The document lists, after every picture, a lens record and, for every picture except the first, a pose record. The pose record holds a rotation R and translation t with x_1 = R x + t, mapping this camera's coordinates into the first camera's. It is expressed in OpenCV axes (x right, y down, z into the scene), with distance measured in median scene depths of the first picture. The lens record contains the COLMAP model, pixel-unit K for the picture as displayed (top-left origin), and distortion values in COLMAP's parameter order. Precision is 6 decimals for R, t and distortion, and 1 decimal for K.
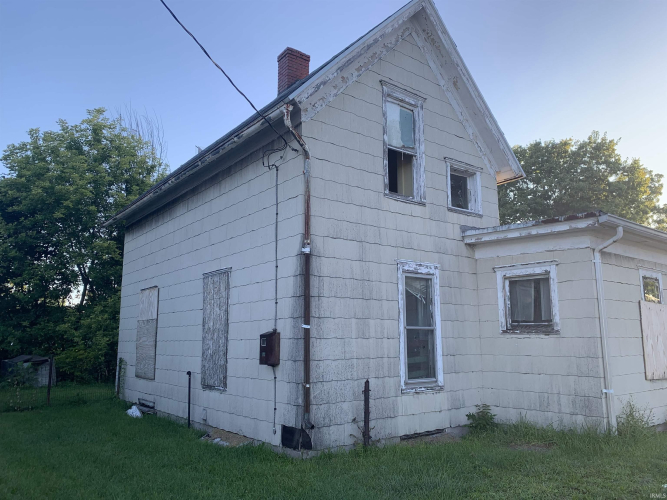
lens RADIAL K [[512.8, 0, 333.5], [0, 512.8, 250.0], [0, 0, 1]] dist [0.105044, -0.190234]
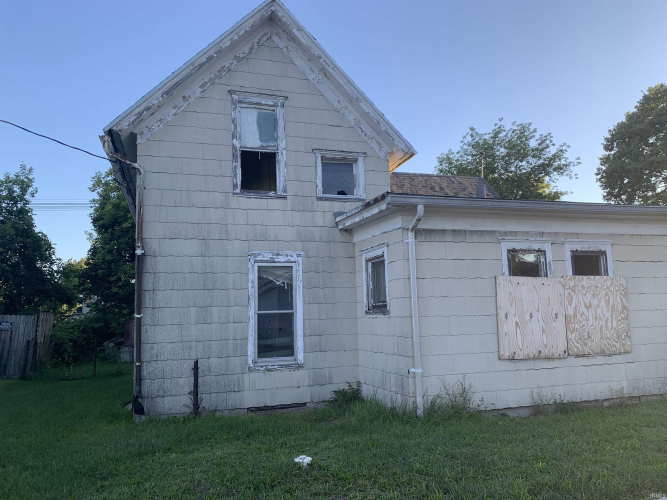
lens RADIAL K [[512.8, 0, 333.5], [0, 512.8, 250.0], [0, 0, 1]] dist [0.105044, -0.190234]
pose [[0.931156, -0.068870, -0.358057, 0.674945], [0.084796, 0.995978, 0.028949, -0.001557], [0.354623, -0.057318, 0.933251, 0.026805]]
